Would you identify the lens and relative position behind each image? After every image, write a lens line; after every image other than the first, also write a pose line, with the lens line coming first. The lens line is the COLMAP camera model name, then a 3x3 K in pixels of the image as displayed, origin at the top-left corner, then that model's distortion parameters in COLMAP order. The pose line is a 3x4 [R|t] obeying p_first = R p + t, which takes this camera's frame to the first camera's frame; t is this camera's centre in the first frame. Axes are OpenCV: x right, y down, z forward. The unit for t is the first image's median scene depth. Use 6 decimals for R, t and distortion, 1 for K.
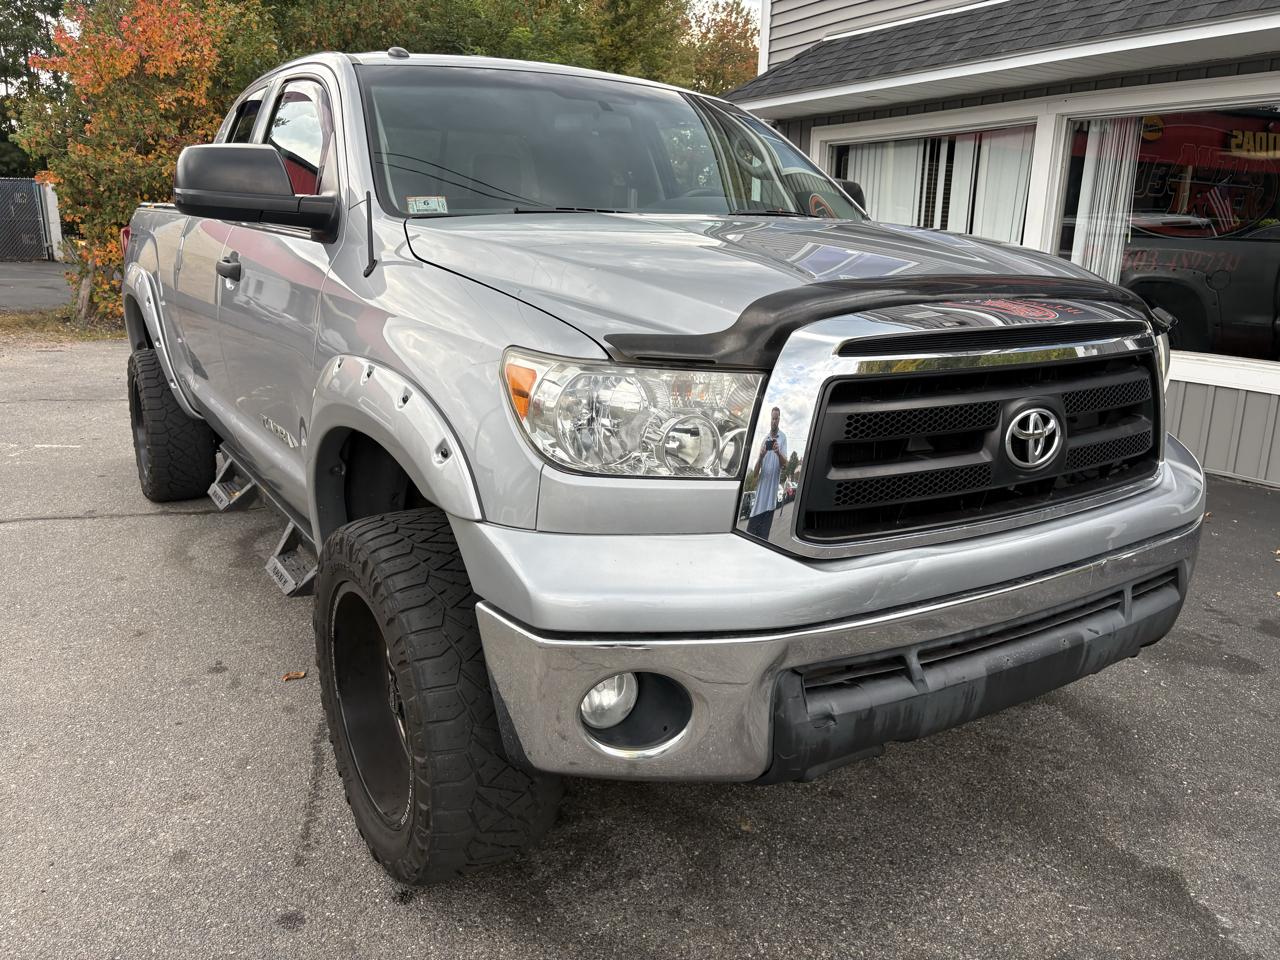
lens RADIAL K [[970.5, 0, 643.0], [0, 970.5, 495.8], [0, 0, 1]] dist [0.030217, 0.000427]
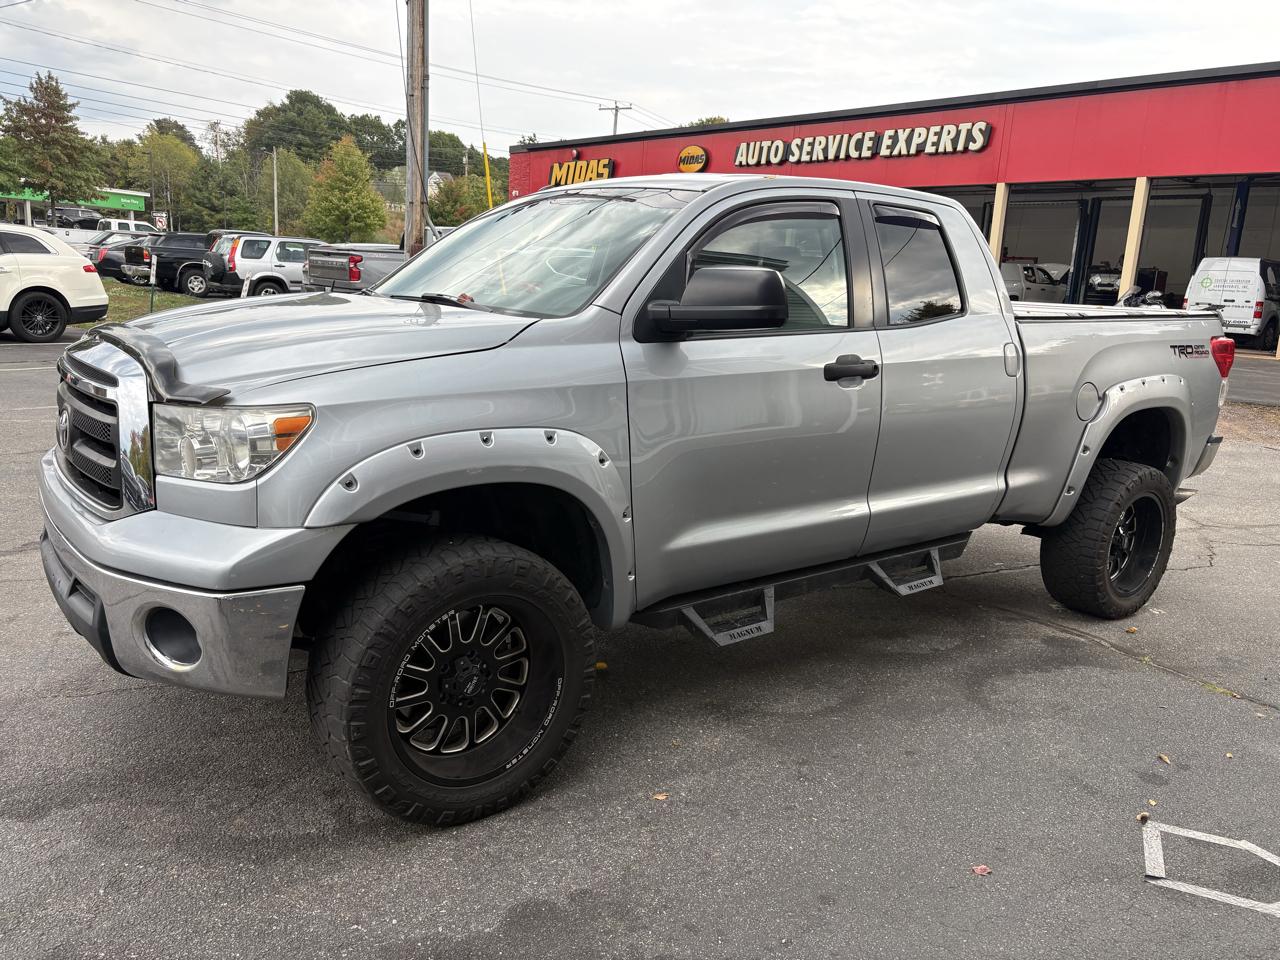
lens RADIAL K [[968.6, 0, 635.5], [0, 968.6, 488.1], [0, 0, 1]] dist [0.046609, -0.048851]
pose [[0.068258, 0.197223, -0.977980, 1.987238], [-0.301598, 0.938480, 0.168208, -0.505016], [0.950989, 0.283476, 0.123540, 1.679273]]
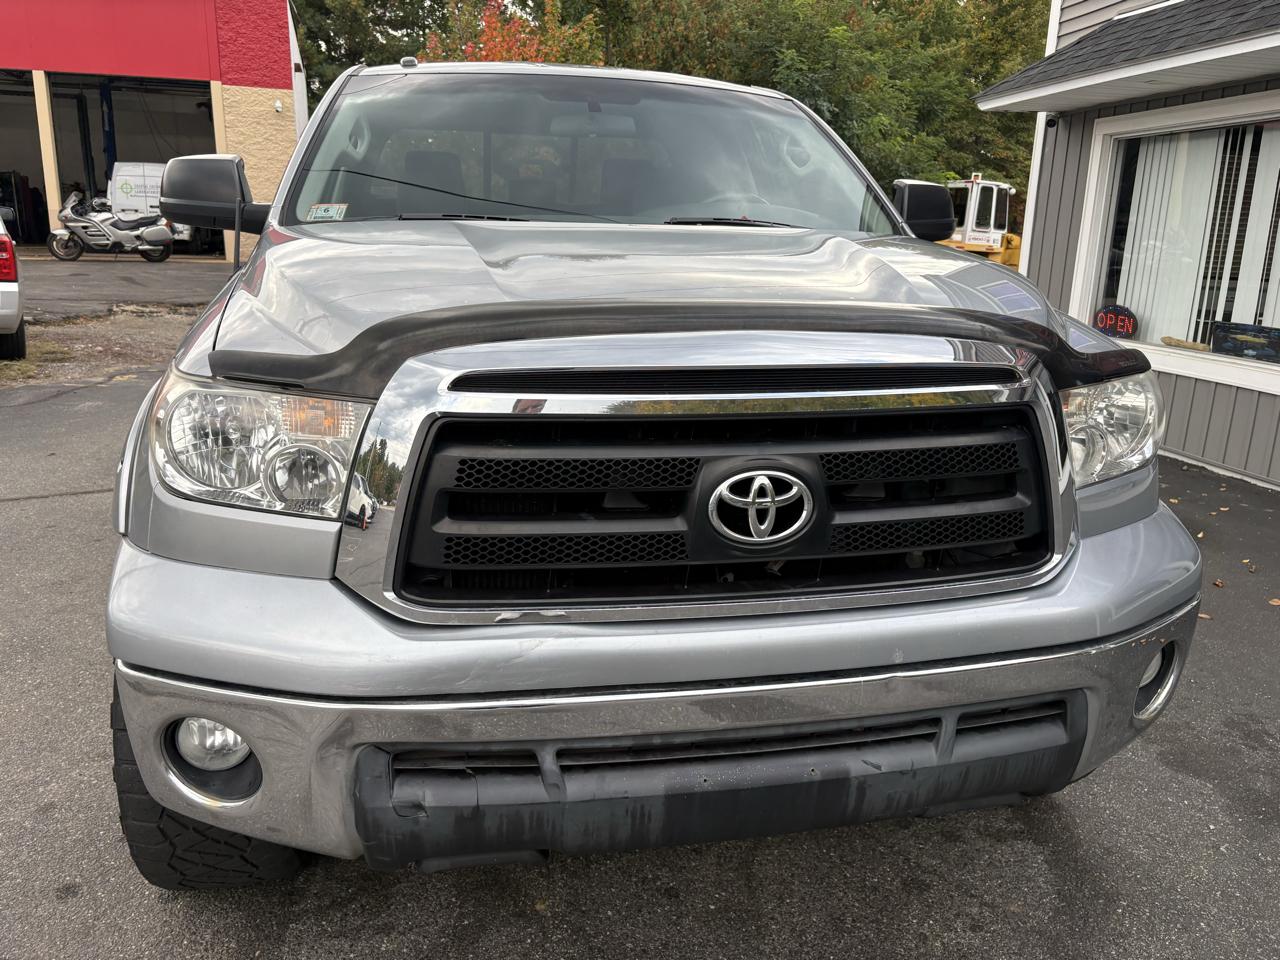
lens RADIAL K [[975.4, 0, 640.0], [0, 975.4, 480.0], [0, 0, 1]] dist [0.025161, -0.013158]
pose [[0.932885, 0.095400, -0.347311, 0.576642], [-0.101876, 0.994797, -0.000388, -0.070804], [0.345467, 0.035745, 0.937750, 0.220280]]
